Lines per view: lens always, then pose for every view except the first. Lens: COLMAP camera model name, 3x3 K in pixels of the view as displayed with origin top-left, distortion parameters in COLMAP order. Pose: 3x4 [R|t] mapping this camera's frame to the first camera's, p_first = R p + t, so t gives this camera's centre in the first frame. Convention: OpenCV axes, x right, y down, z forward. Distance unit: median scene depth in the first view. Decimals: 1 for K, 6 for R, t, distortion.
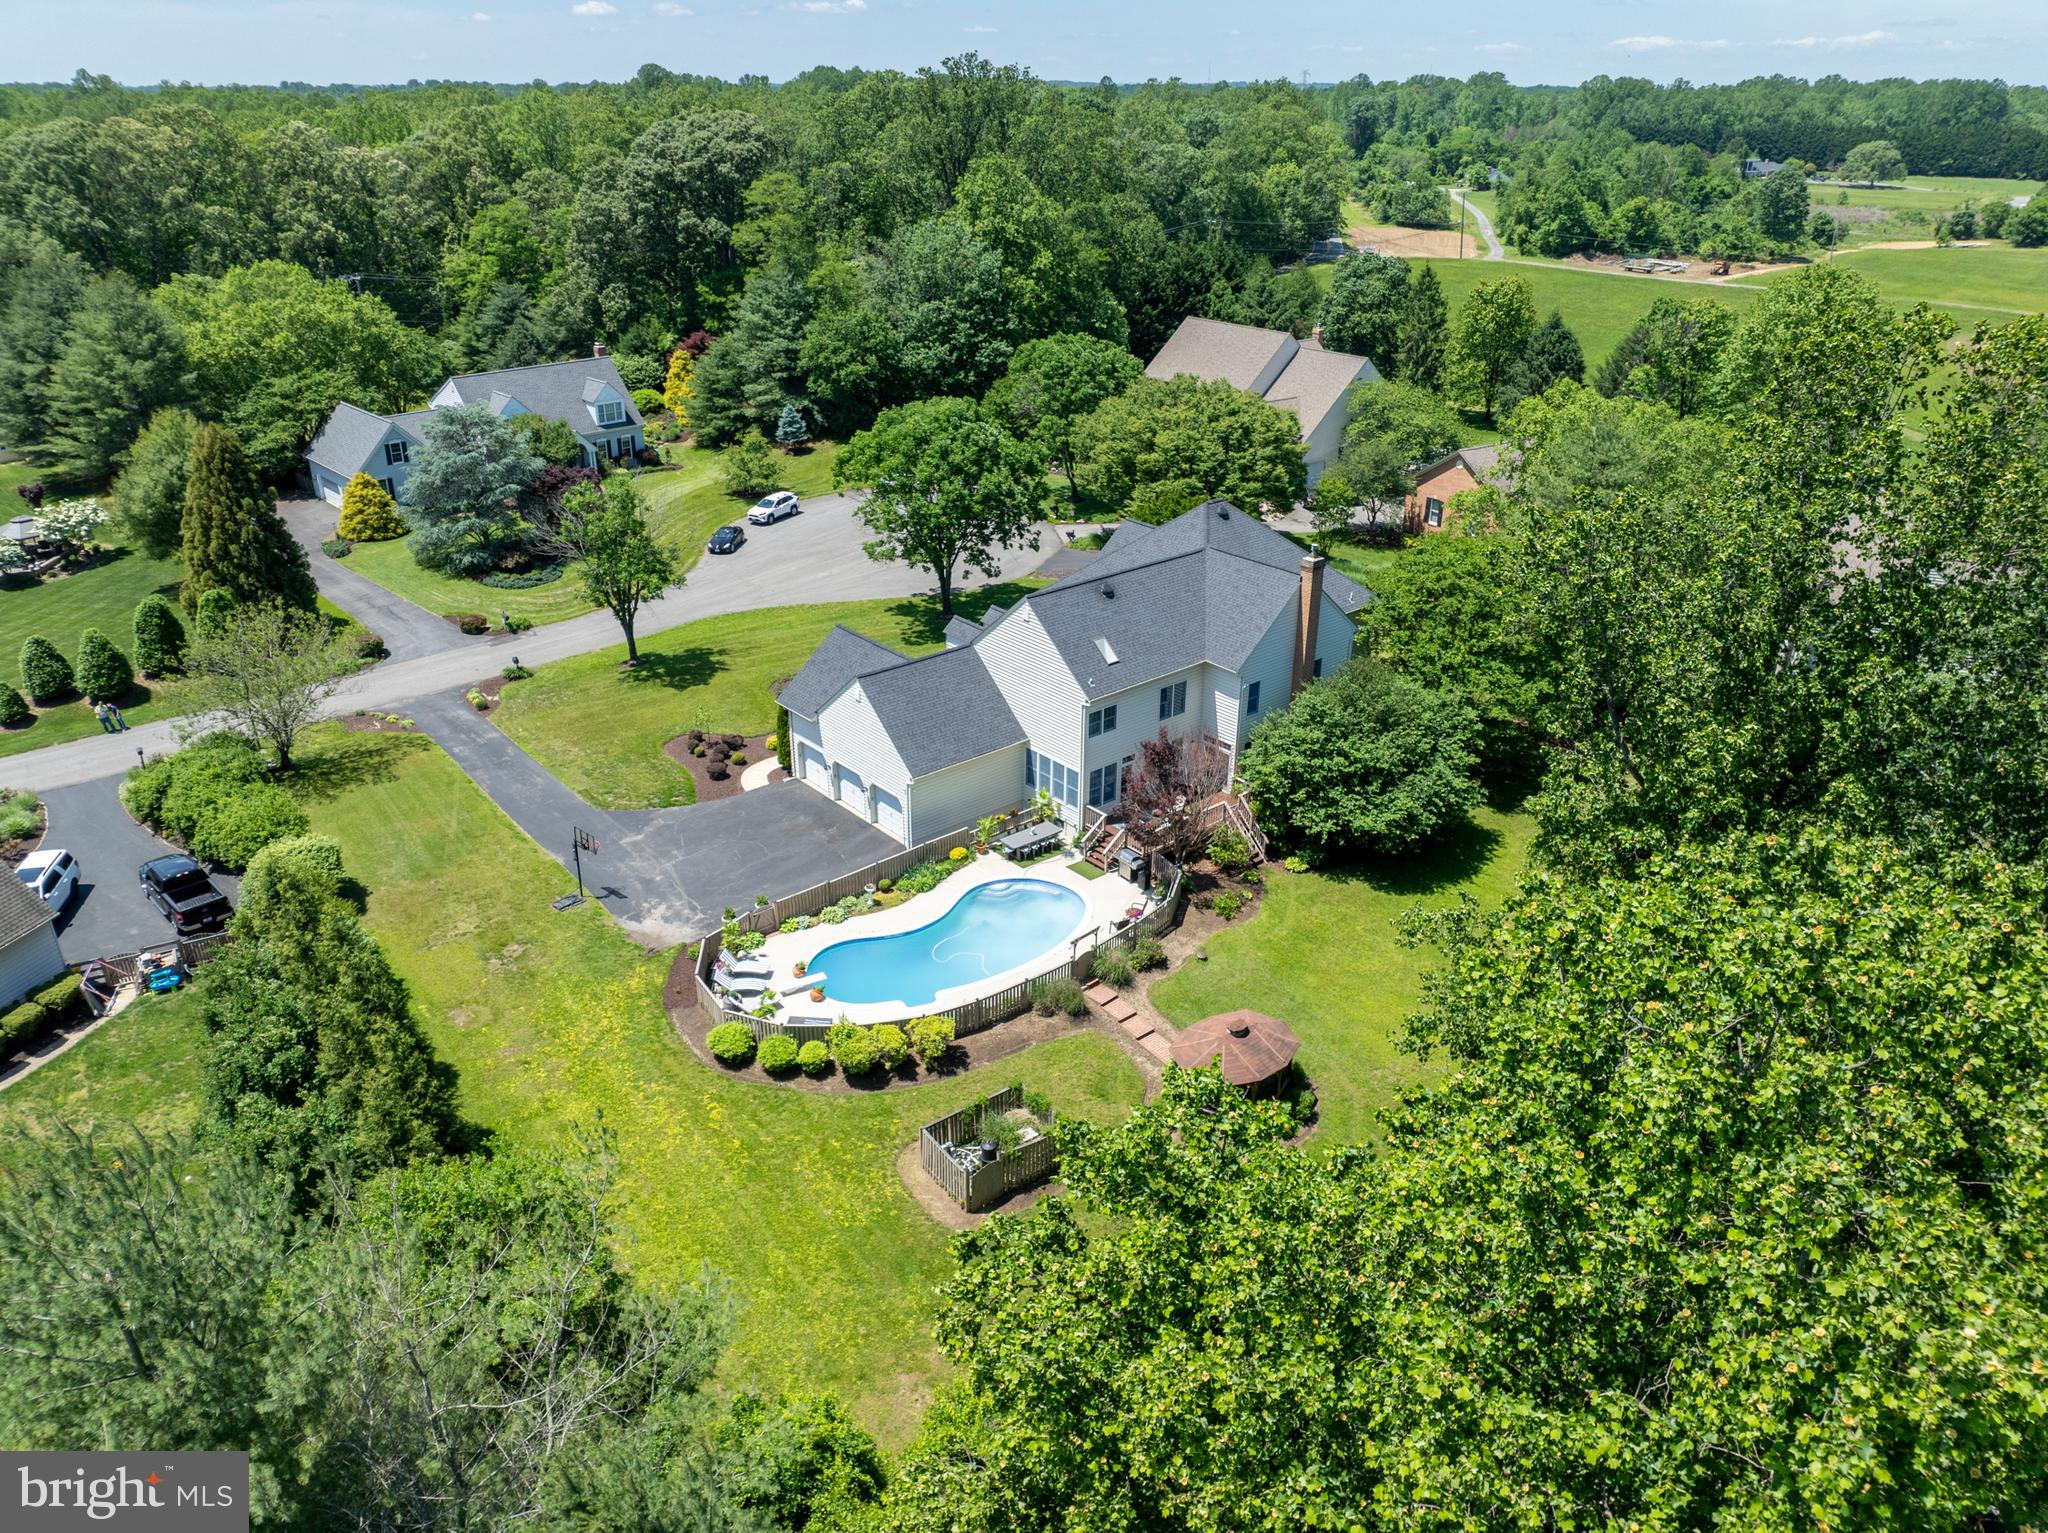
lens RADIAL K [[1431.0, 0, 998.4], [0, 1431.0, 767.0], [0, 0, 1]] dist [-0.028767, -0.005606]
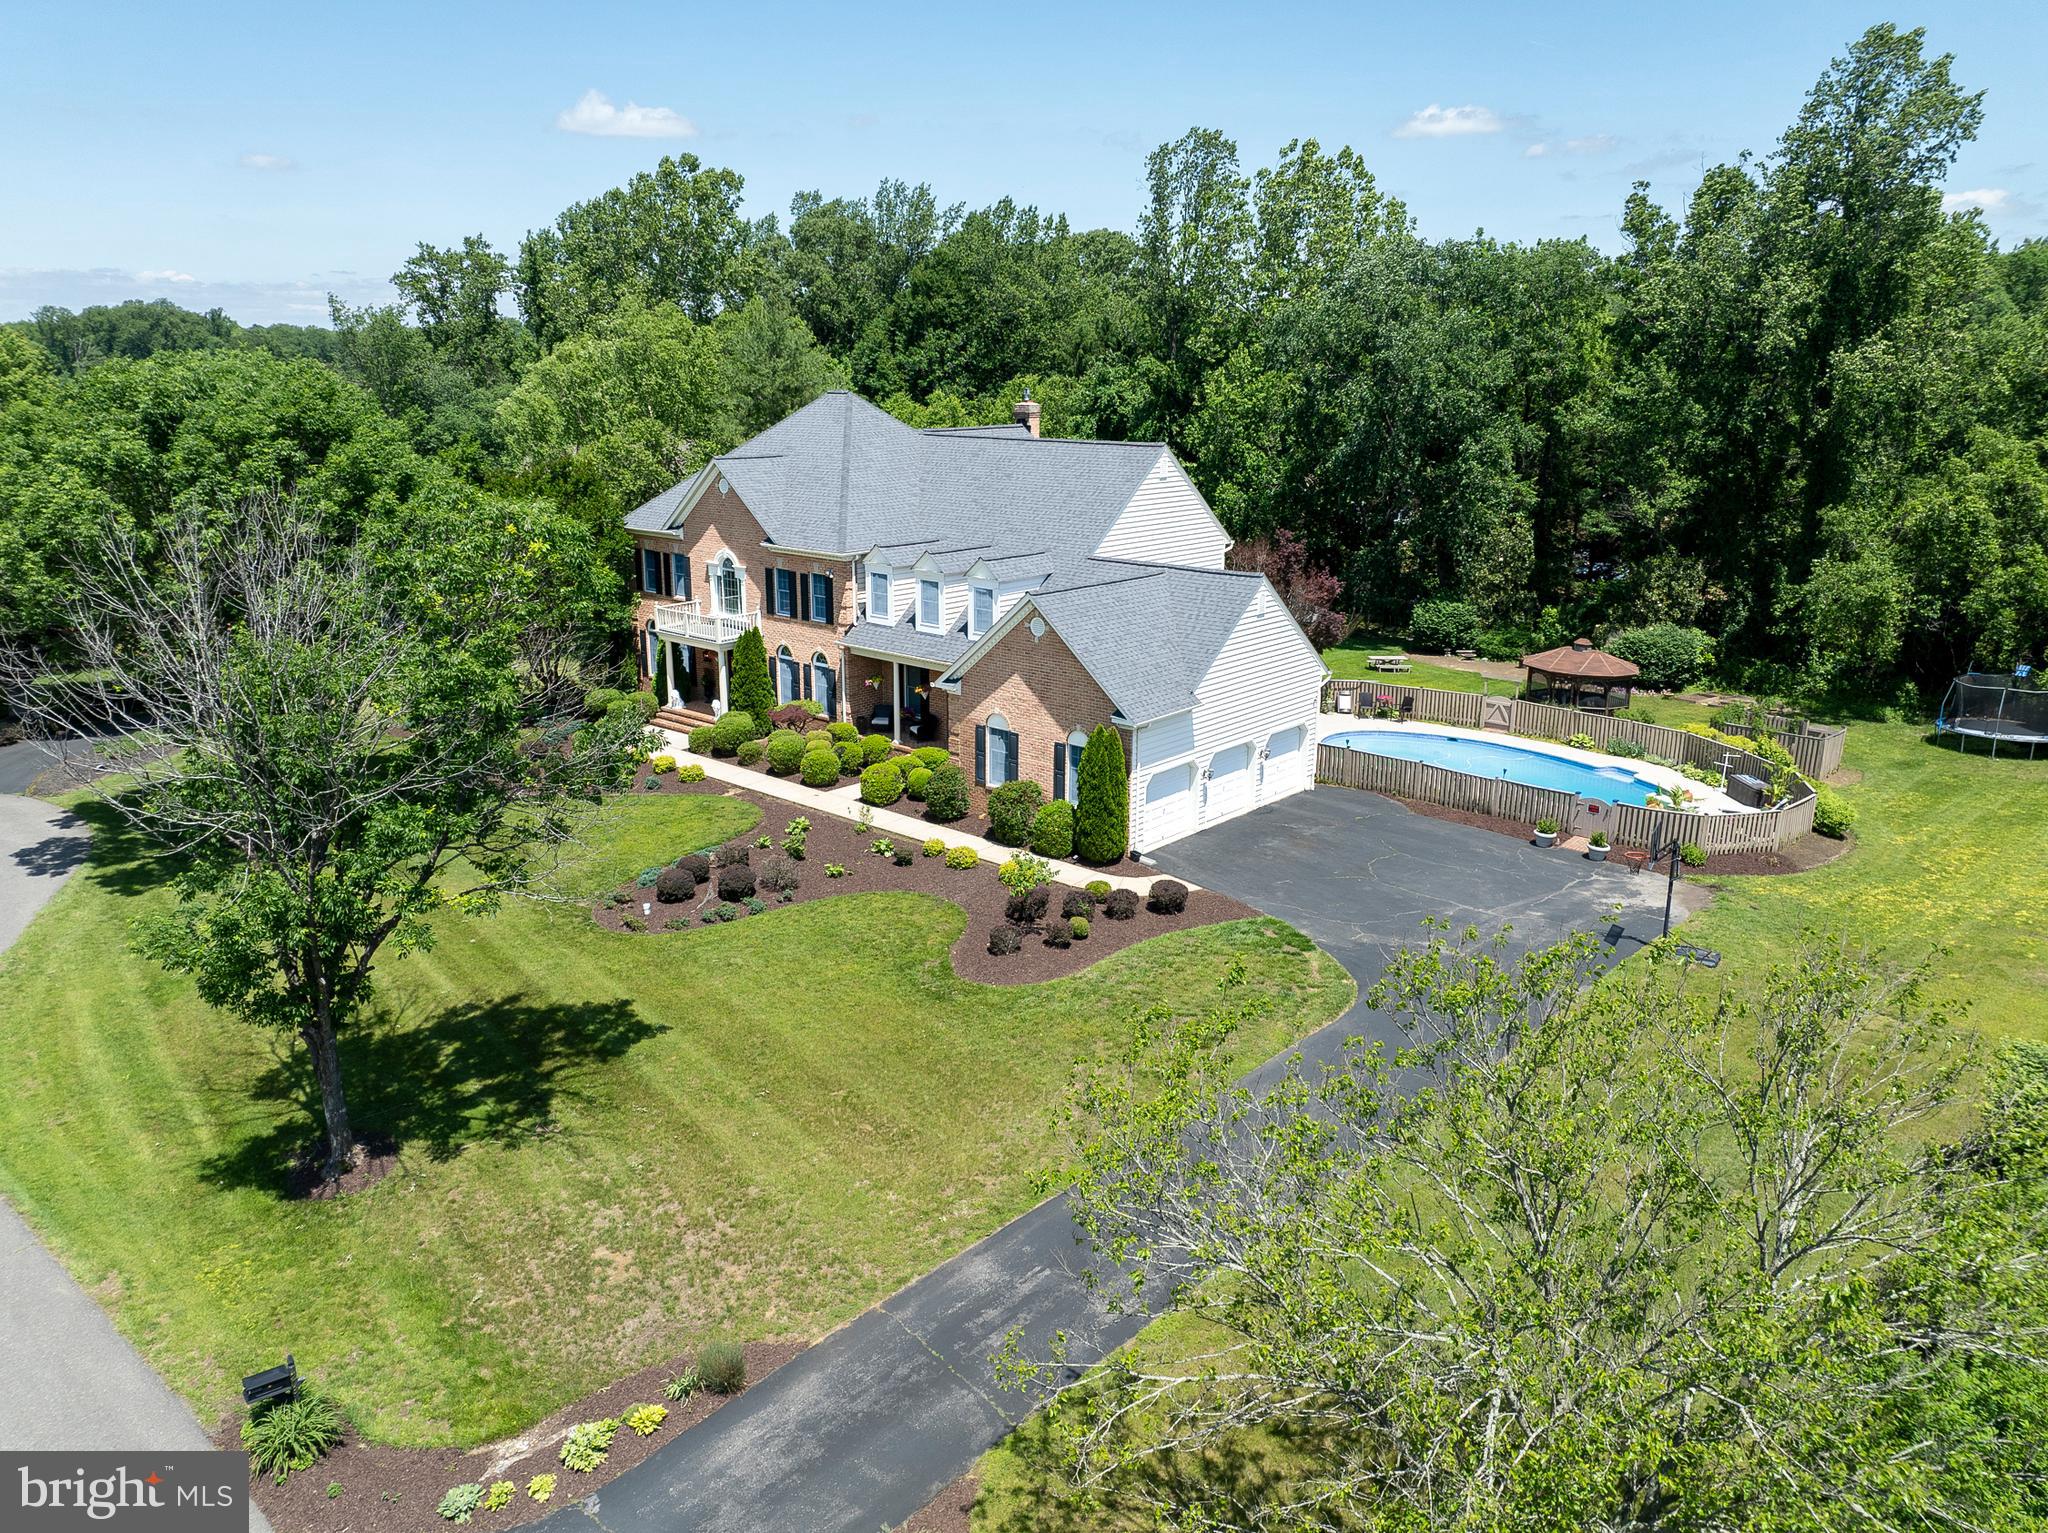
lens RADIAL K [[1451.1, 0, 1017.3], [0, 1451.1, 756.7], [0, 0, 1]] dist [-0.041318, -0.001687]
pose [[-0.153500, -0.258879, 0.953635, -0.758757], [0.426933, 0.852974, 0.300273, -0.245909], [-0.891160, 0.453230, -0.020408, 1.181330]]
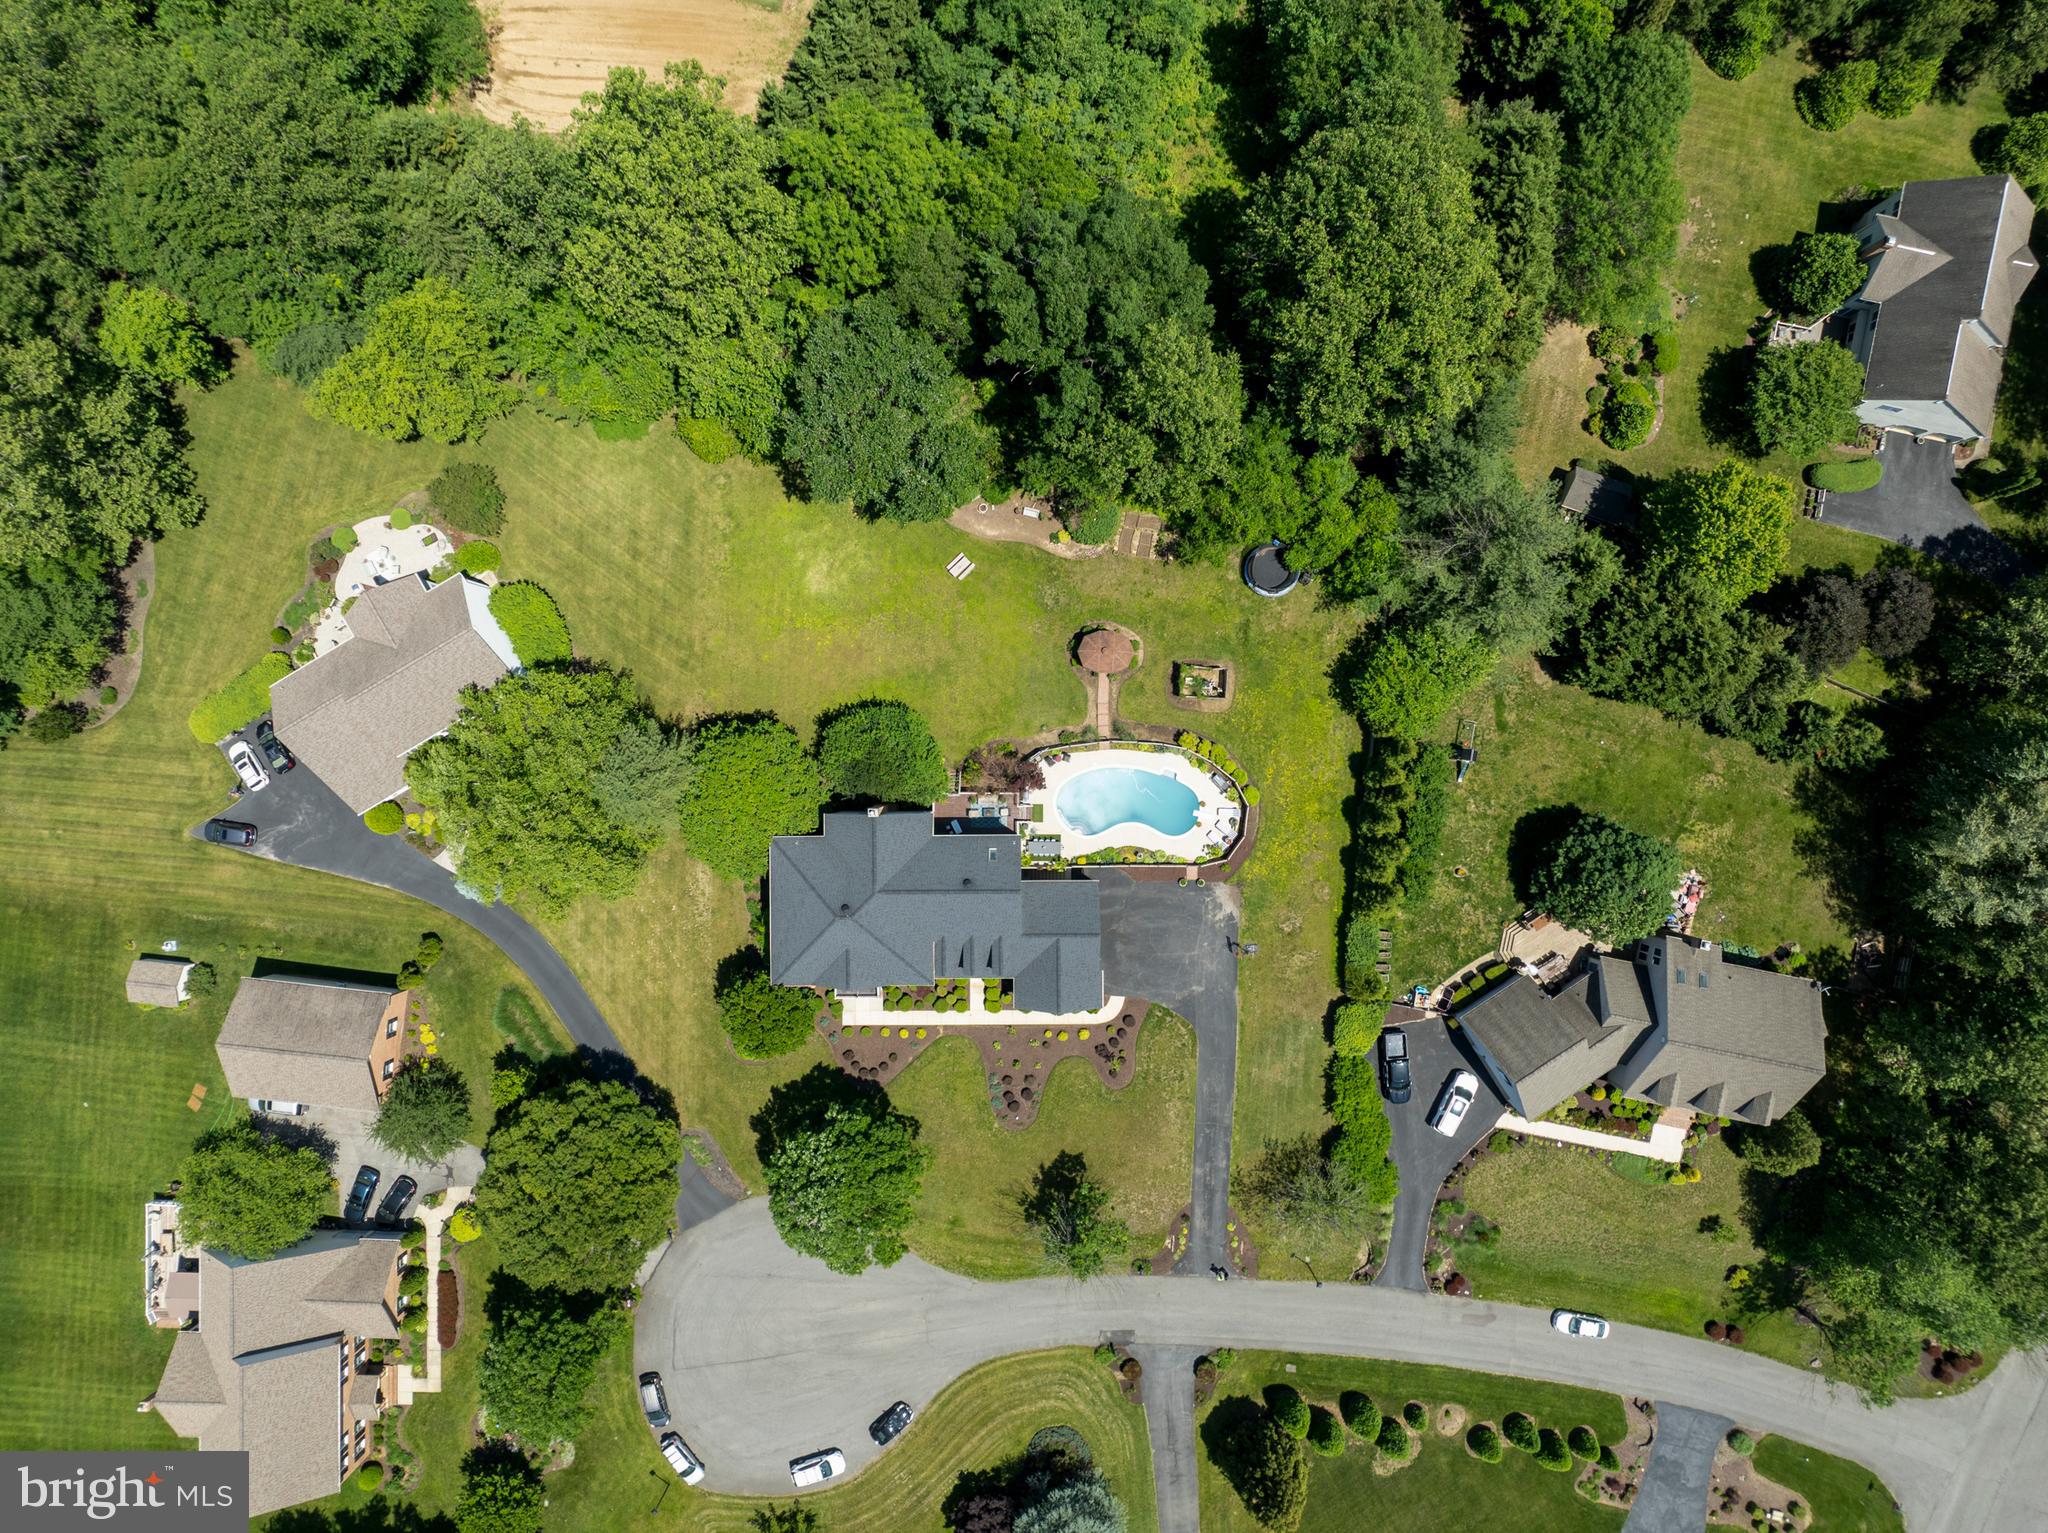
lens RADIAL K [[1436.8, 0, 1024.0], [0, 1436.8, 766.5], [0, 0, 1]] dist [-0.022859, 0.001875]
pose [[-0.773457, -0.633613, -0.017283, 0.154173], [0.278422, -0.364114, 0.888764, -1.714328], [-0.569426, 0.682609, 0.458039, 0.049205]]
